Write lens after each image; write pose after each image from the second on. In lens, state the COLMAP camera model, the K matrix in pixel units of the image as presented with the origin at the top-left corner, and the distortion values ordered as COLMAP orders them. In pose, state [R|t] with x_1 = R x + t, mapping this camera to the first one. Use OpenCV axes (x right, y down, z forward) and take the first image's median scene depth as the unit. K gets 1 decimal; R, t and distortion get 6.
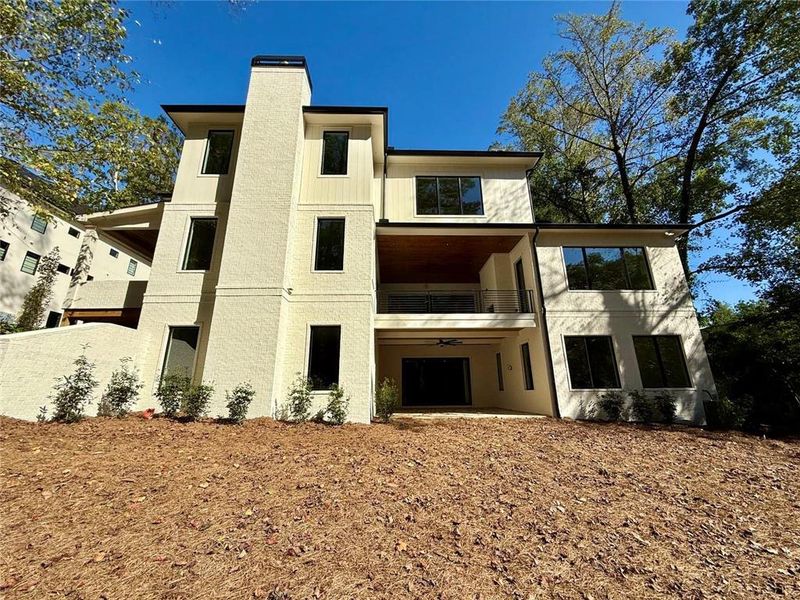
lens RADIAL K [[319.5, 0, 400.0], [0, 319.5, 300.0], [0, 0, 1]] dist [-0.003098, -0.000123]
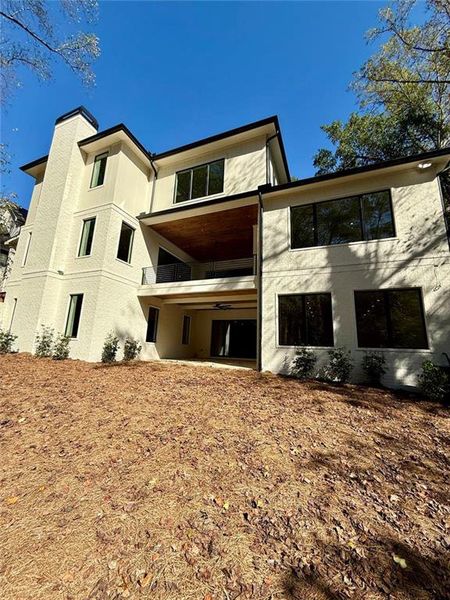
lens RADIAL K [[239.6, 0, 225.0], [0, 239.6, 300.0], [0, 0, 1]] dist [-0.003098, -0.000123]
pose [[0.914492, -0.040016, -0.402620, 0.646458], [0.068834, 0.995978, 0.057358, 0.071597], [0.398706, -0.080167, 0.913568, 0.216920]]
